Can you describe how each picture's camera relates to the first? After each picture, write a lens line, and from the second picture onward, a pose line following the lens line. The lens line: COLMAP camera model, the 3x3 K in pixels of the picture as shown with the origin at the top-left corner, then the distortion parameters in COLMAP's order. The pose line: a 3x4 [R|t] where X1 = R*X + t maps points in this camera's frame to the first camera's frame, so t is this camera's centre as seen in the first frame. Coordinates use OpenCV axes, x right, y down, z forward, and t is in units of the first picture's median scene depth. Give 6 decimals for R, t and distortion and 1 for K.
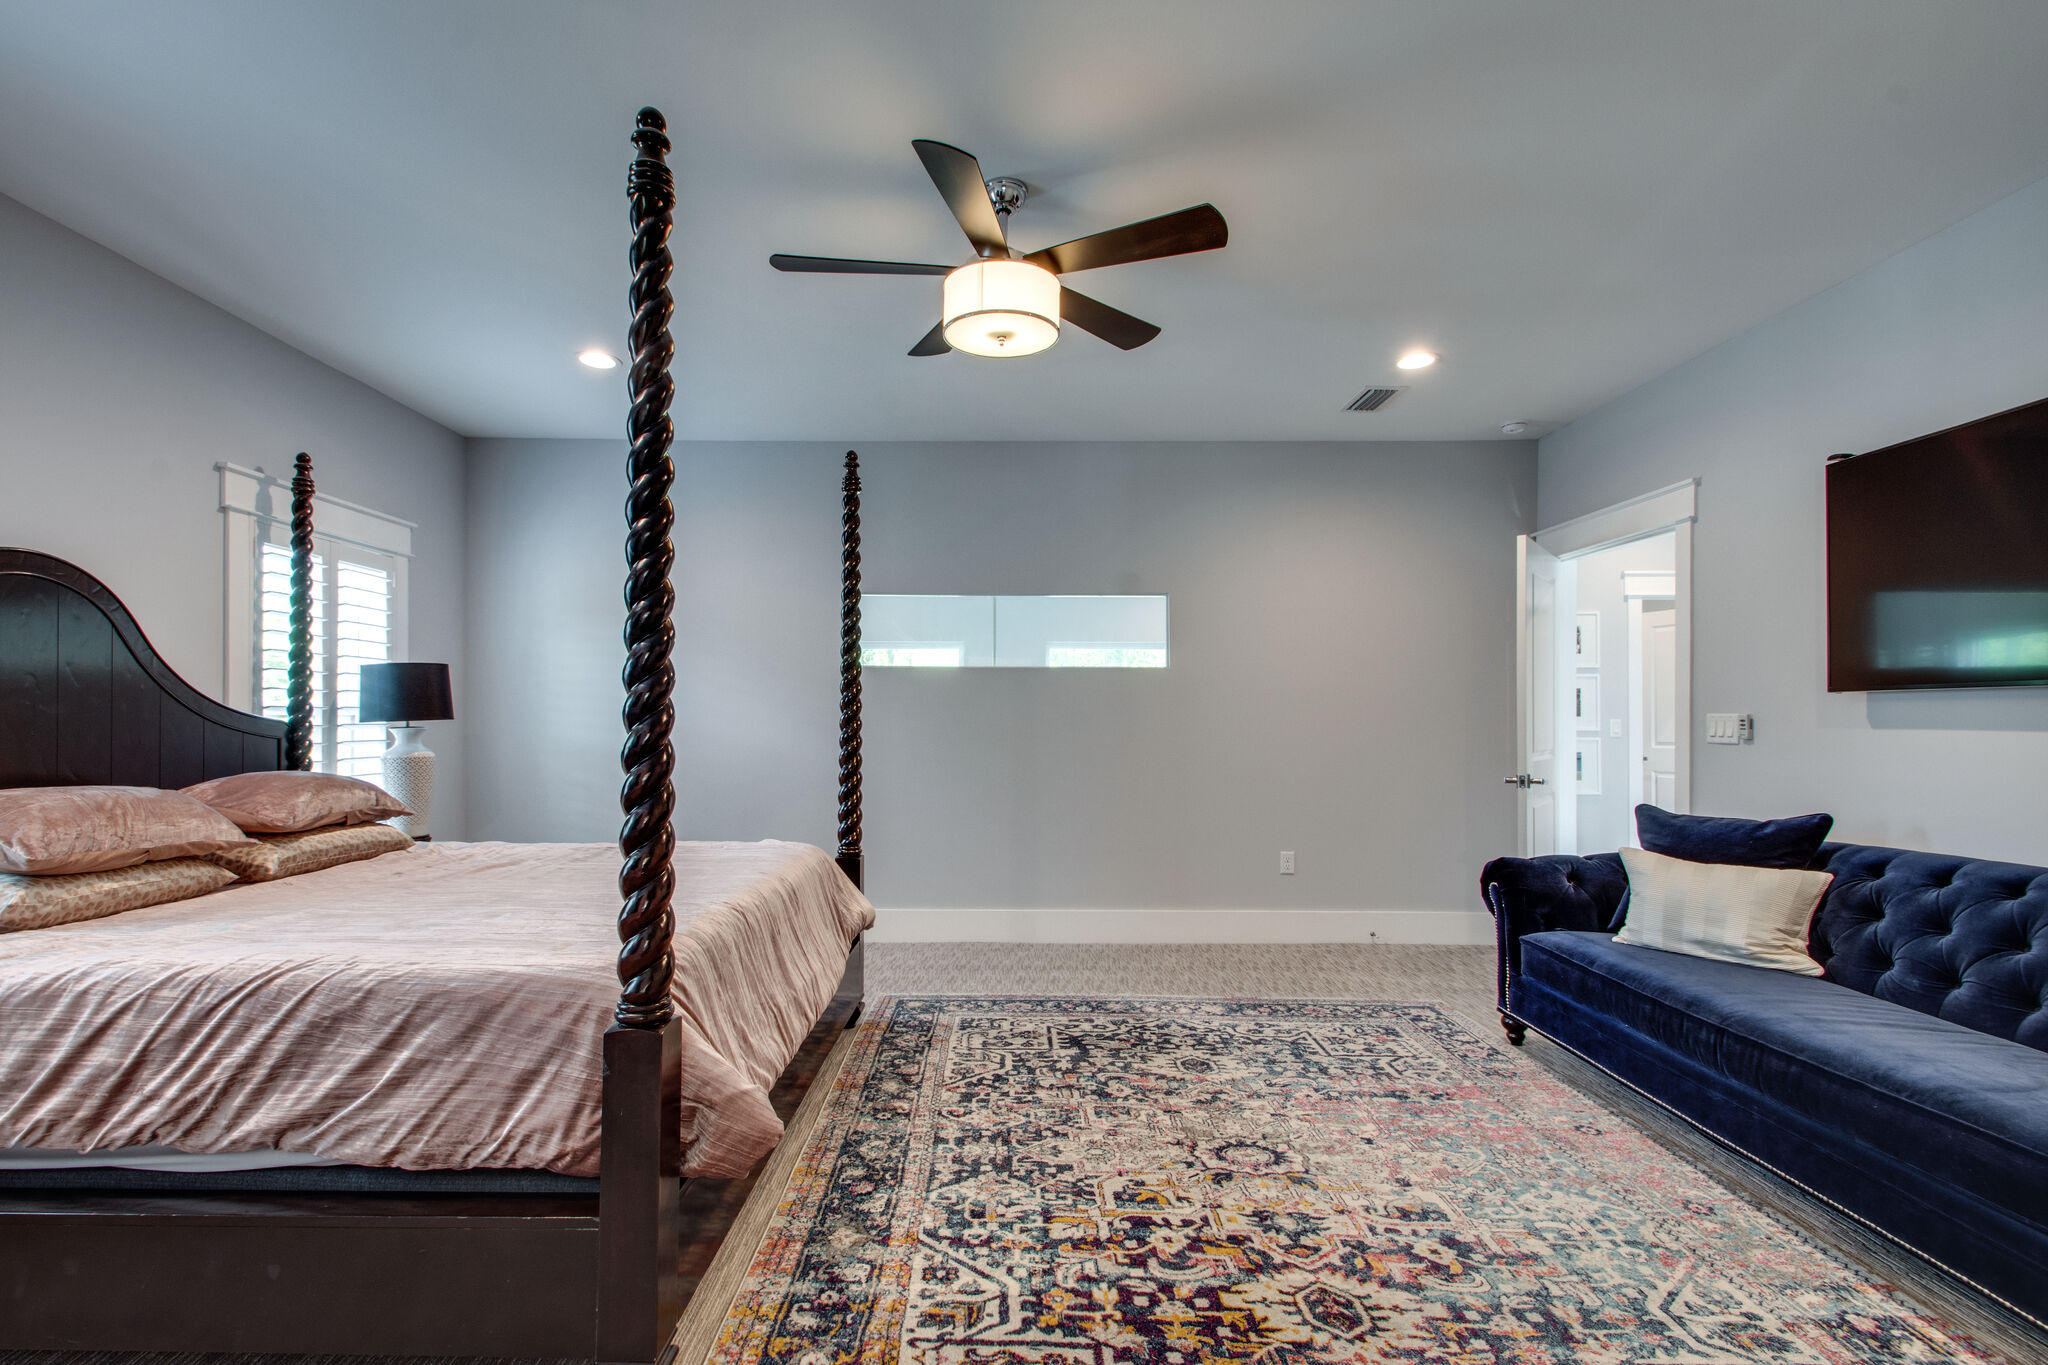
lens RADIAL K [[921.3, 0, 1019.4], [0, 921.3, 702.7], [0, 0, 1]] dist [0.014841, -0.009620]
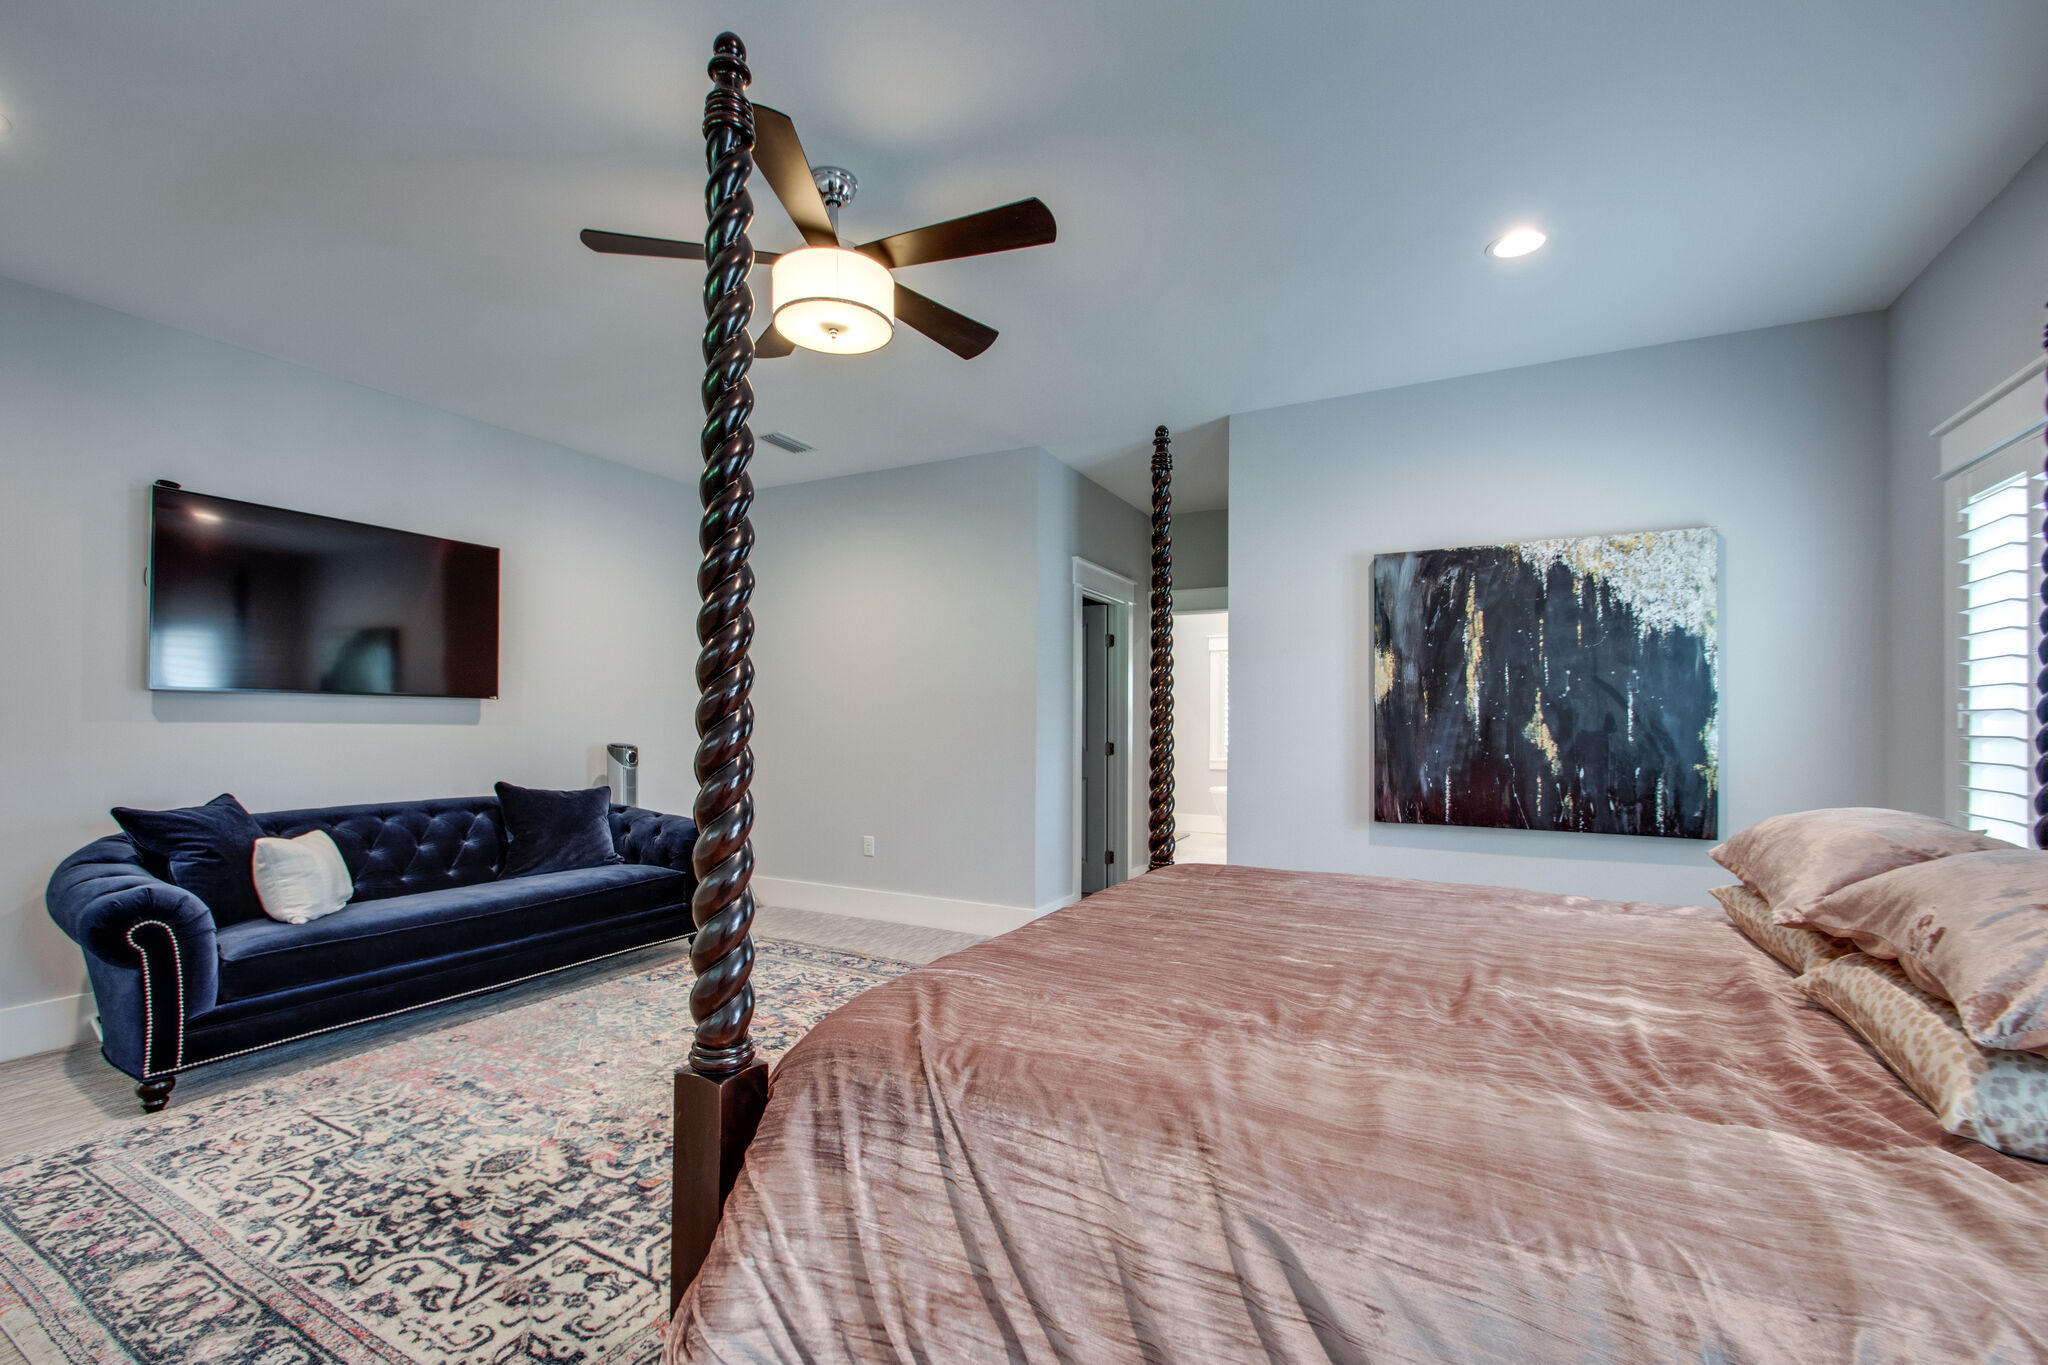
lens RADIAL K [[886.7, 0, 969.6], [0, 886.7, 724.6], [0, 0, 1]] dist [0.011915, -0.003670]
pose [[-0.846768, -0.013669, 0.531787, -0.785019], [-0.020322, 0.999771, -0.006660, 0.031817], [-0.531574, -0.016447, -0.846852, 2.102703]]
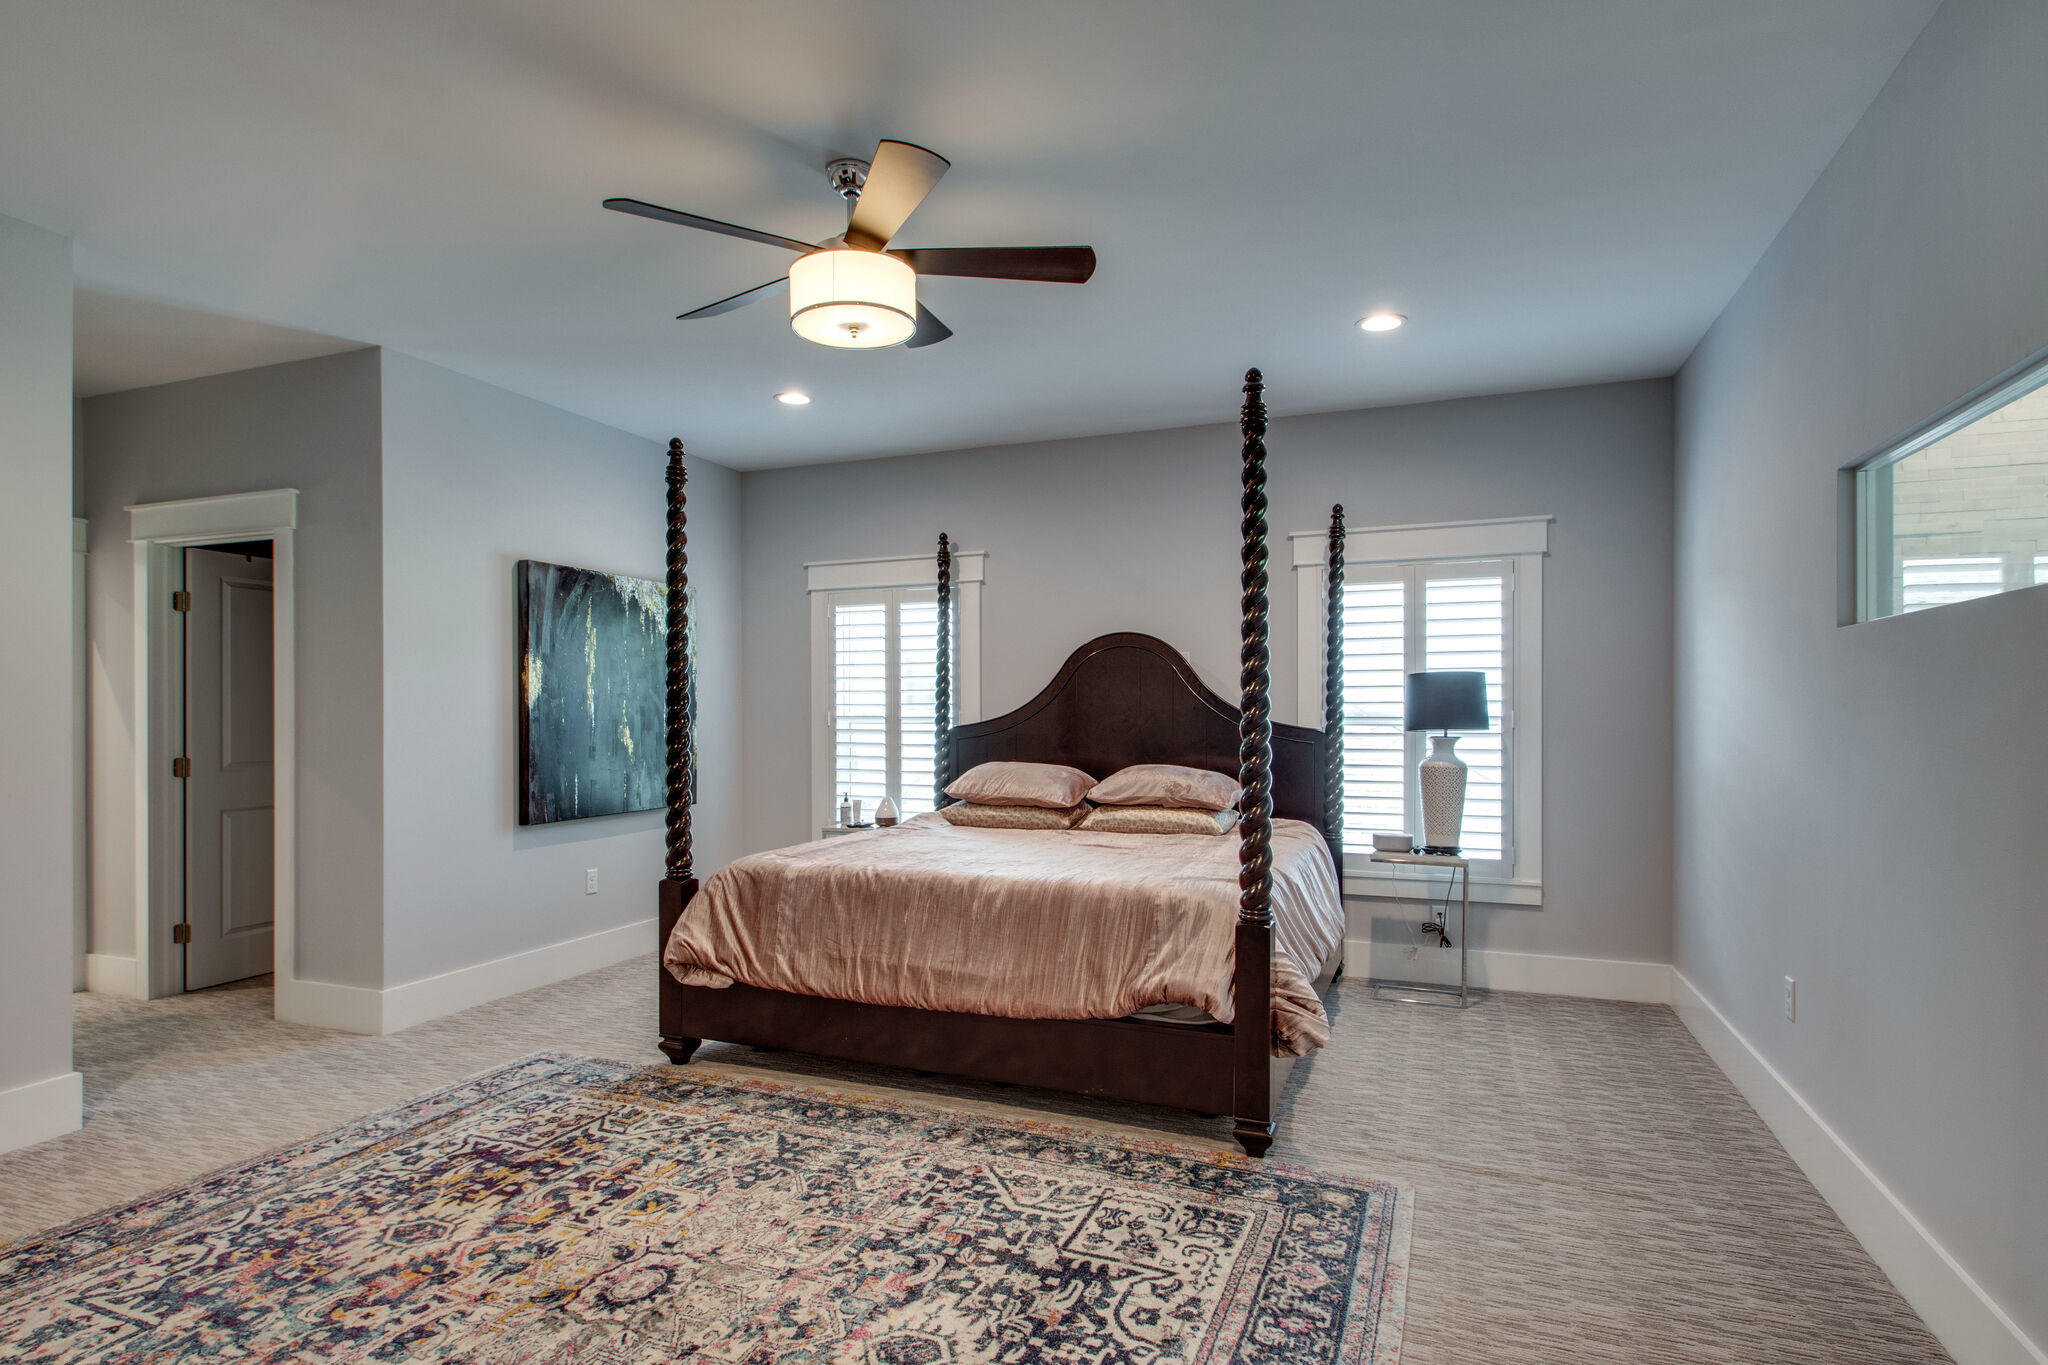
lens RADIAL K [[1130.5, 0, 1022.7], [0, 1130.5, 697.5], [0, 0, 1]] dist [0.012815, -0.013906]
pose [[-0.387887, -0.016676, -0.921556, 1.194583], [0.016094, 0.999561, -0.024862, 0.013505], [0.921567, -0.024476, -0.387448, 1.970054]]
